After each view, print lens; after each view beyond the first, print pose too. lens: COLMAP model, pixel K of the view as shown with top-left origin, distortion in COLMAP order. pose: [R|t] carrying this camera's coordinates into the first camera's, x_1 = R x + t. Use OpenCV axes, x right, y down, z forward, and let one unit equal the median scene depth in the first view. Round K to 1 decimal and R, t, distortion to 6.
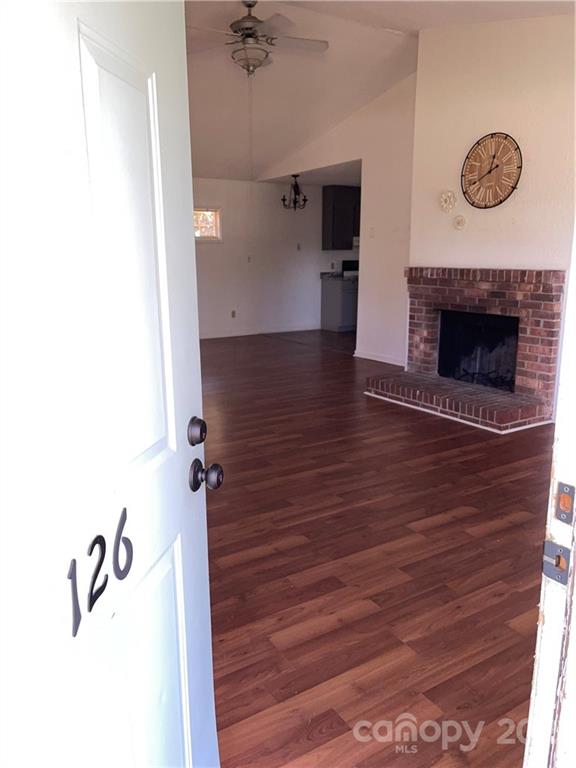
lens RADIAL K [[589.8, 0, 283.9], [0, 589.8, 390.6], [0, 0, 1]] dist [0.067091, -0.070813]
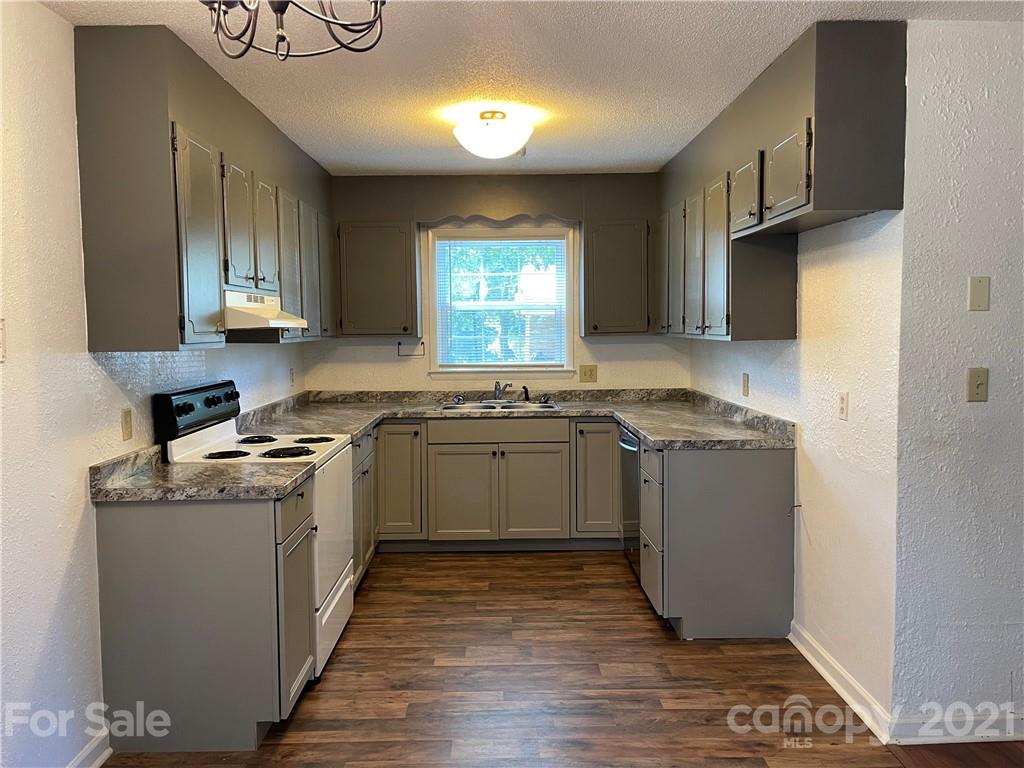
lens RADIAL K [[786.4, 0, 511.6], [0, 786.4, 376.7], [0, 0, 1]] dist [0.067091, -0.070813]
pose [[0.512027, -0.054358, 0.857248, -0.183784], [0.197695, 0.978661, -0.056025, -0.410097], [-0.835910, 0.198160, 0.511847, 1.649422]]
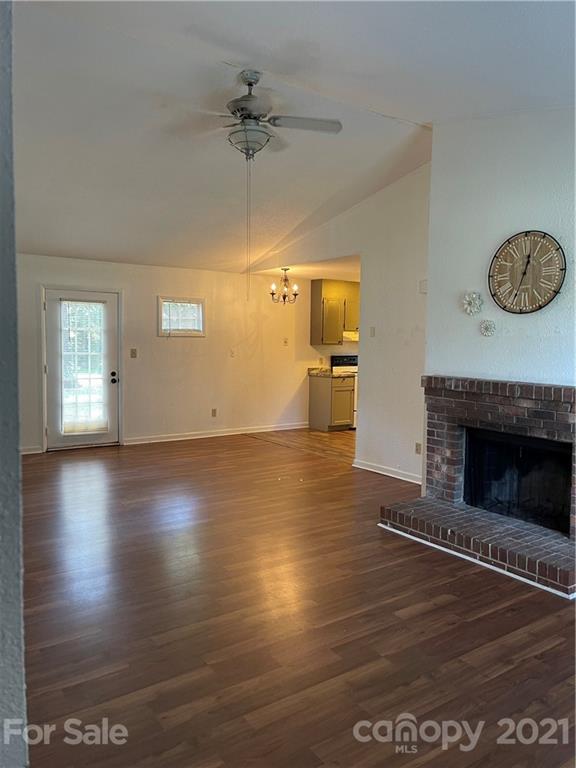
lens RADIAL K [[589.8, 0, 288.3], [0, 589.8, 388.6], [0, 0, 1]] dist [0.067091, -0.070813]
pose [[0.998566, 0.014792, 0.051441, -0.038180], [-0.007269, 0.989628, -0.143469, -0.074109], [-0.053029, 0.142890, 0.988317, 0.187252]]
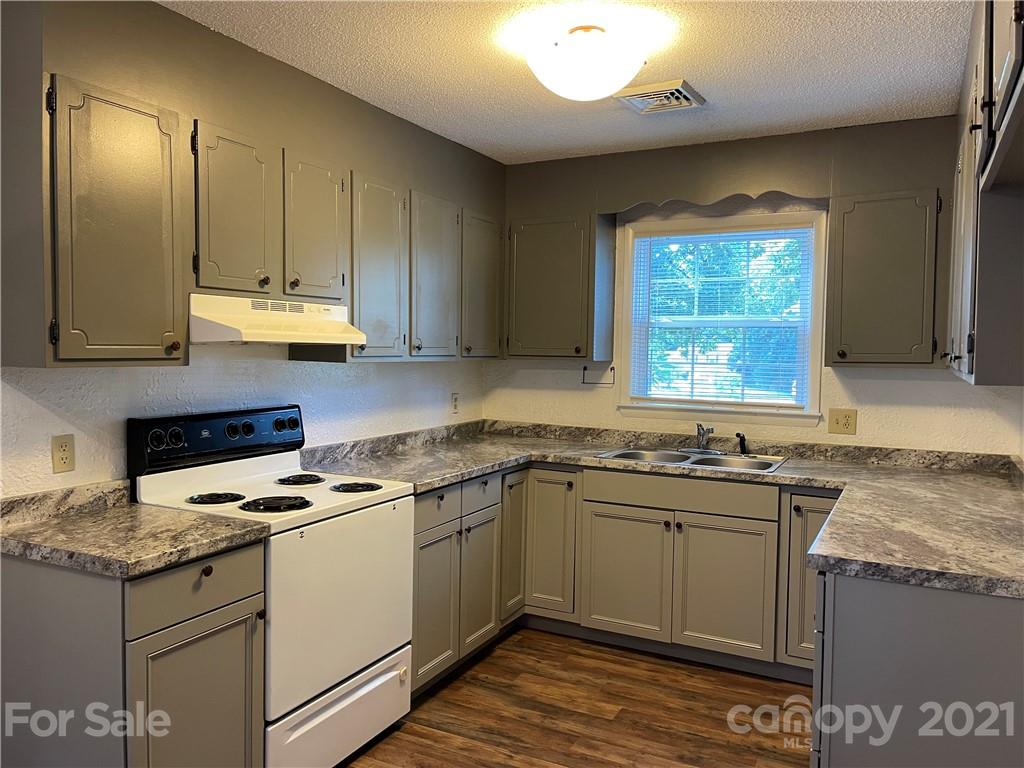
lens RADIAL K [[786.4, 0, 509.0], [0, 786.4, 387.5], [0, 0, 1]] dist [0.067091, -0.070813]
pose [[0.857862, -0.008624, 0.513808, 0.164576], [0.095331, 0.985174, -0.142631, -0.408770], [-0.504960, 0.171340, 0.845966, 1.633909]]
